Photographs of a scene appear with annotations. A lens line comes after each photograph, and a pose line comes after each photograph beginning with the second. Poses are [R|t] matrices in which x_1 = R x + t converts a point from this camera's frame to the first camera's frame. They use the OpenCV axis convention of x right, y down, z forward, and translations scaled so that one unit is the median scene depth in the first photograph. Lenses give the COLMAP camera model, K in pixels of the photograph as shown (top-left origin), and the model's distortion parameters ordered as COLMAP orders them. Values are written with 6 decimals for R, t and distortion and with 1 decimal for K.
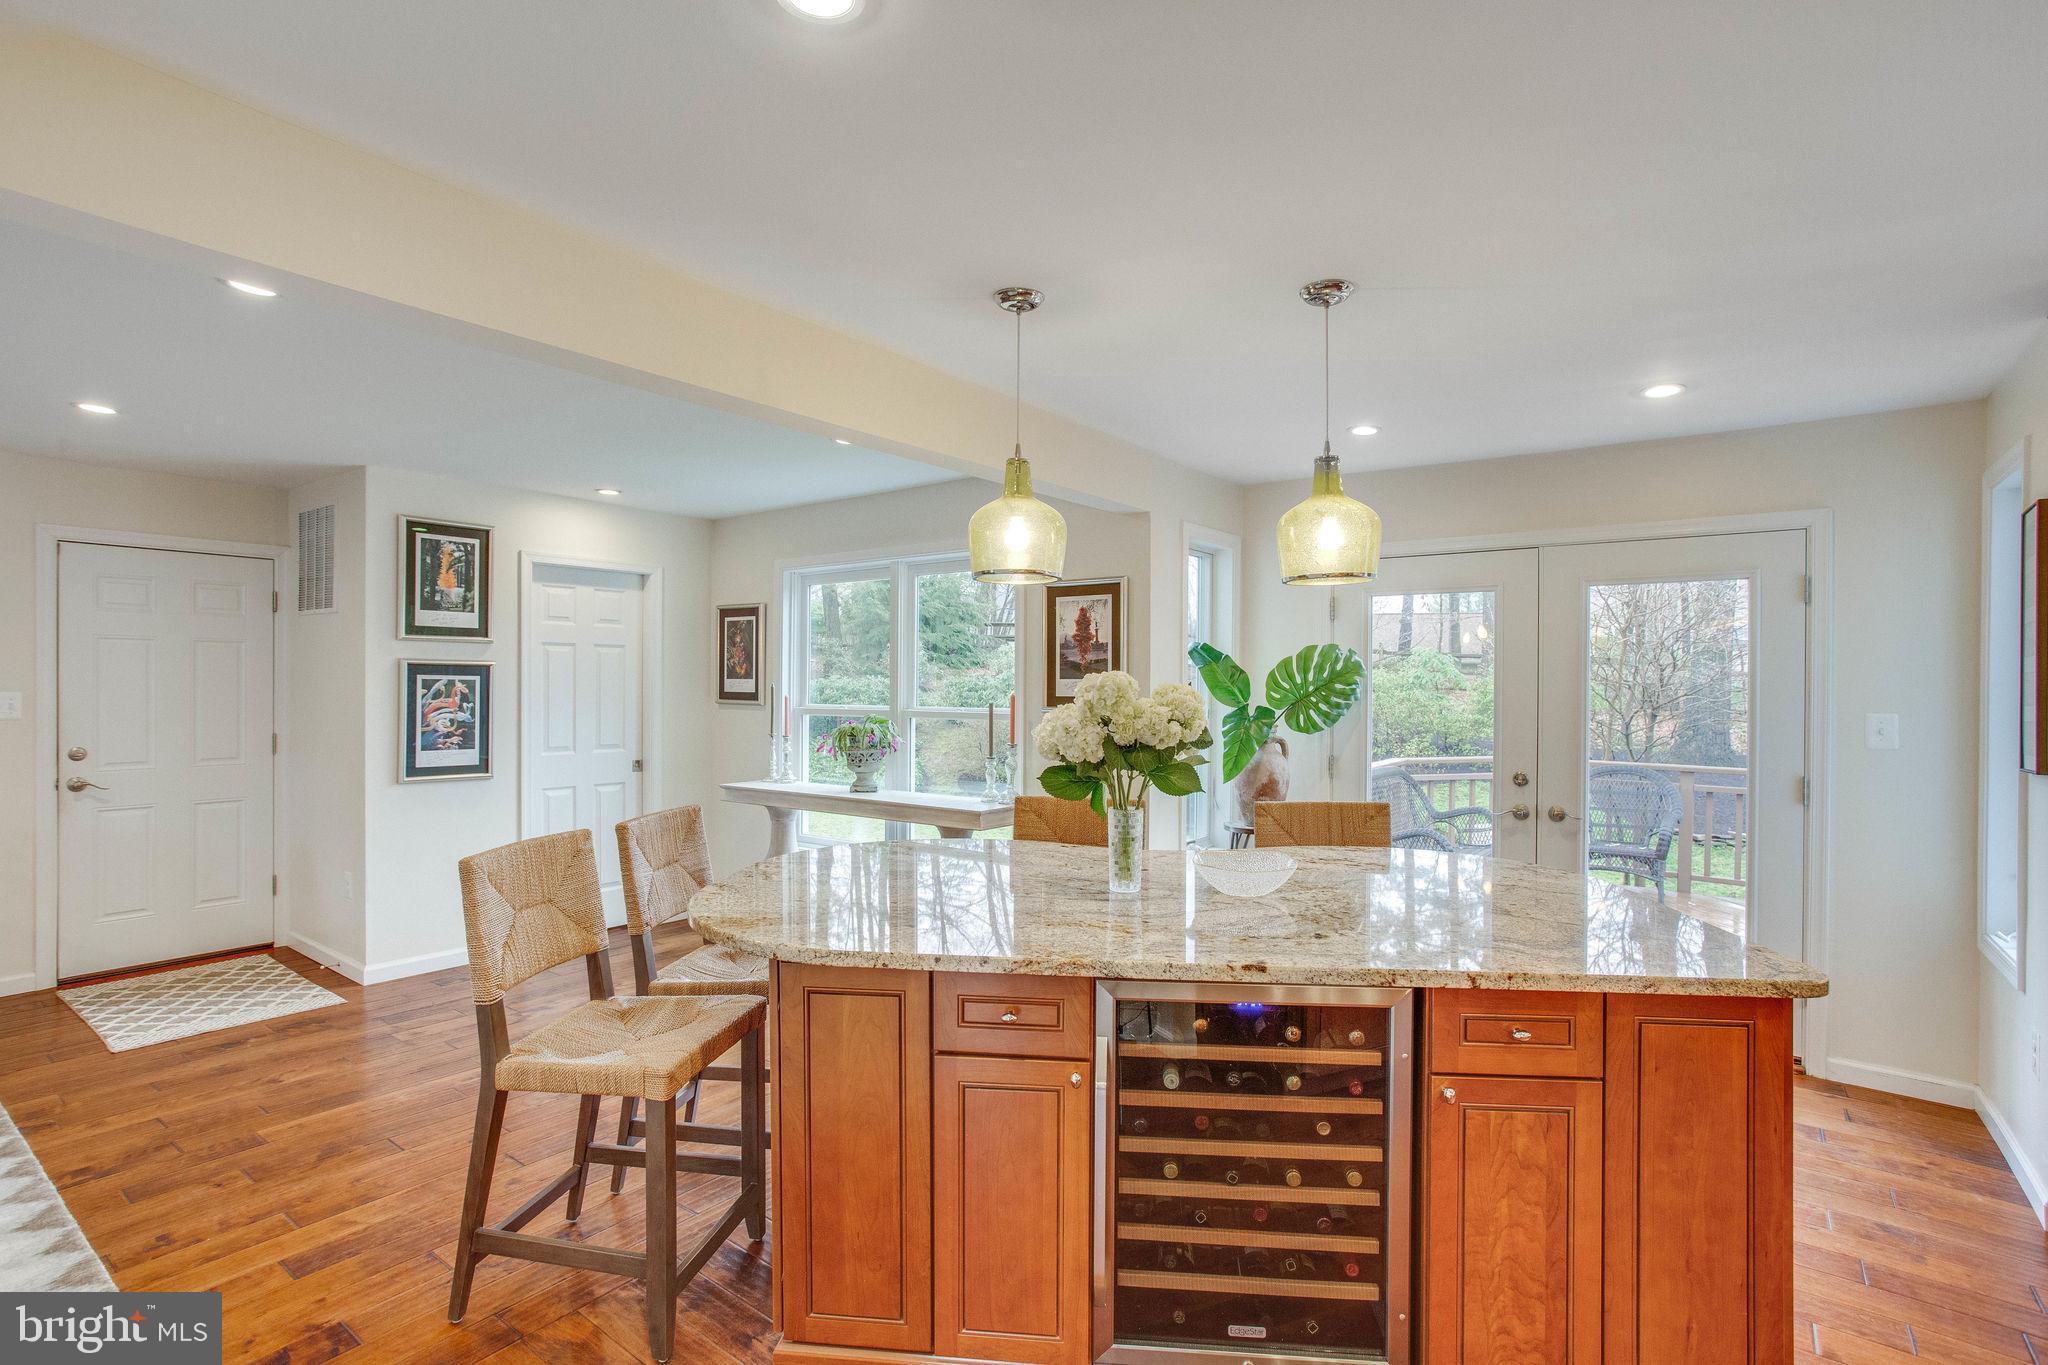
lens RADIAL K [[989.1, 0, 1024.9], [0, 989.1, 687.5], [0, 0, 1]] dist [-0.053462, 0.035833]
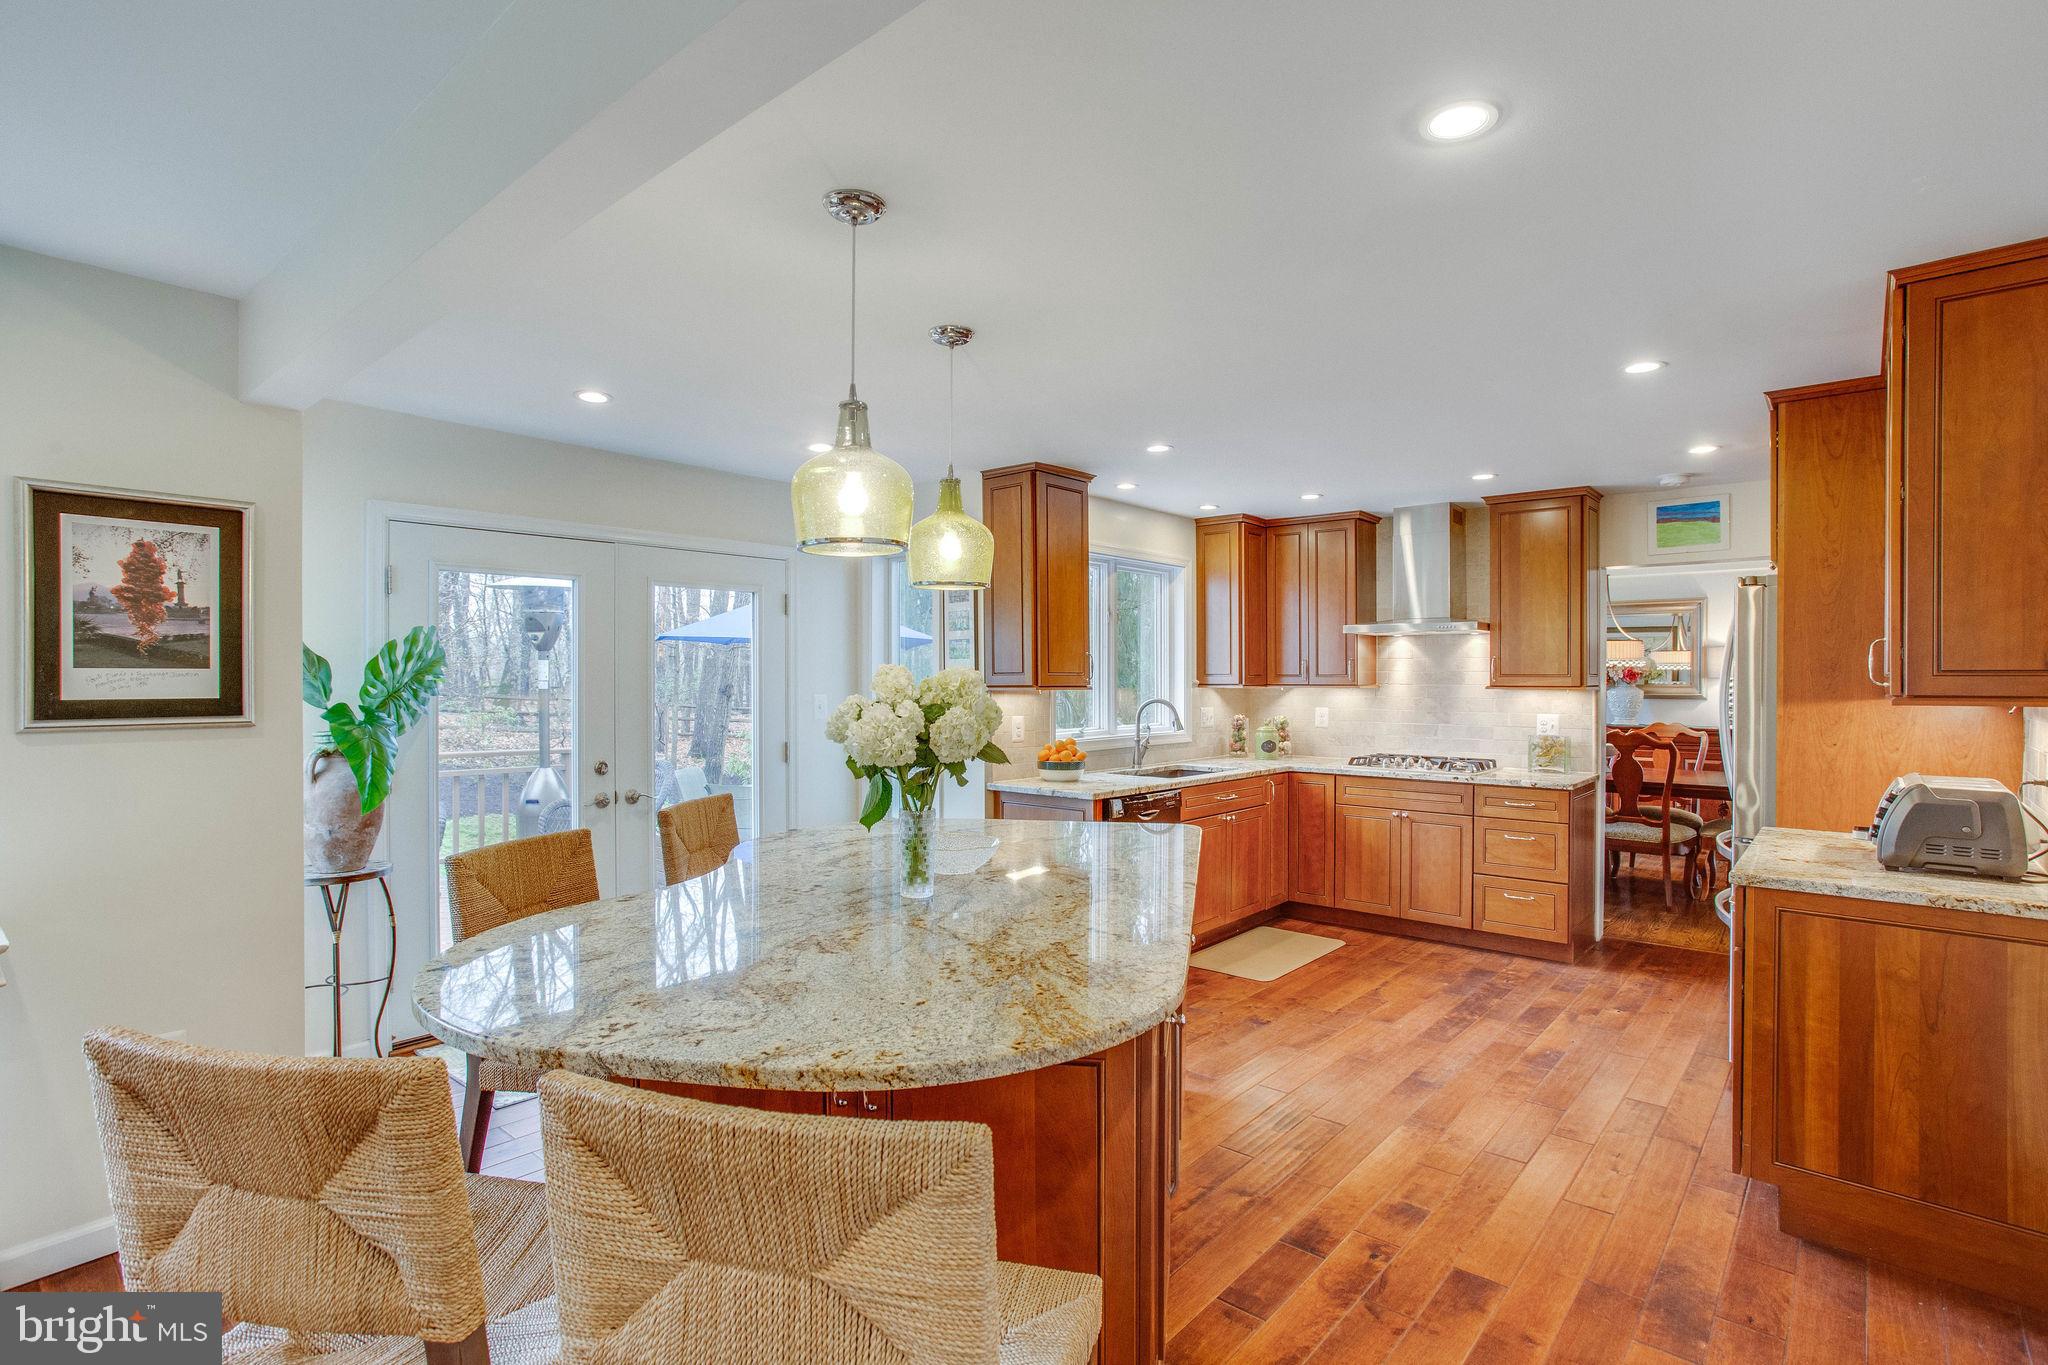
lens RADIAL K [[991.4, 0, 1029.9], [0, 991.4, 682.2], [0, 0, 1]] dist [-0.054495, 0.032588]
pose [[0.066742, -0.010032, 0.997720, -0.452421], [0.001528, 0.999949, 0.009953, -0.005112], [-0.997769, 0.000860, 0.066754, 0.450065]]
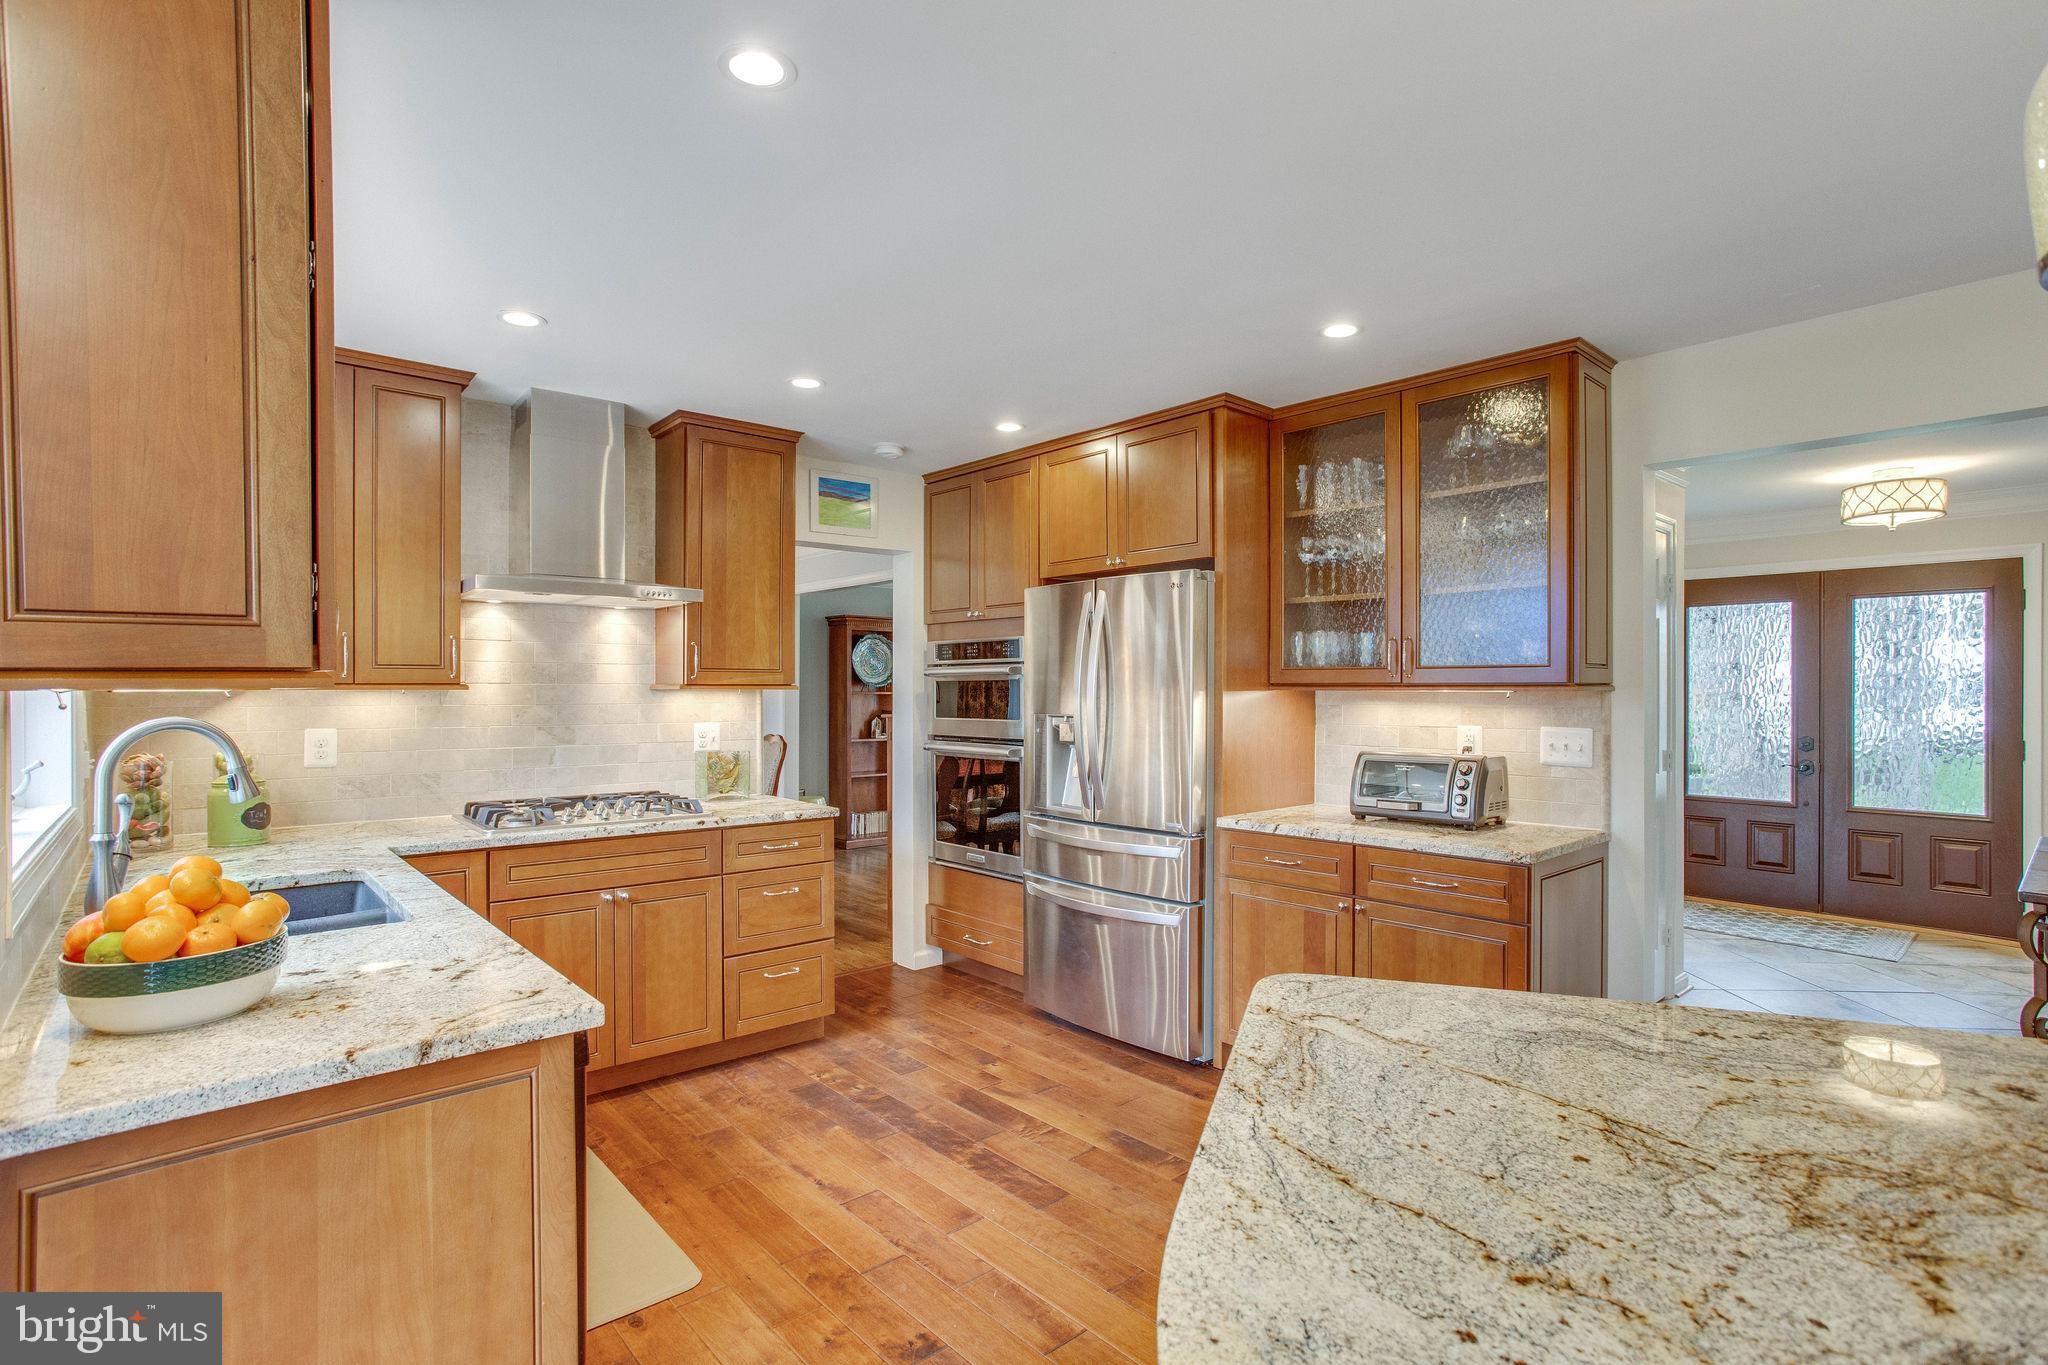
lens RADIAL K [[1000.2, 0, 1023.0], [0, 1000.2, 688.5], [0, 0, 1]] dist [-0.054953, 0.037584]
pose [[-0.977738, -0.005491, 0.209759, 0.332331], [-0.004400, 0.999974, 0.005665, 0.009551], [-0.209784, 0.004616, -0.977737, 0.736195]]
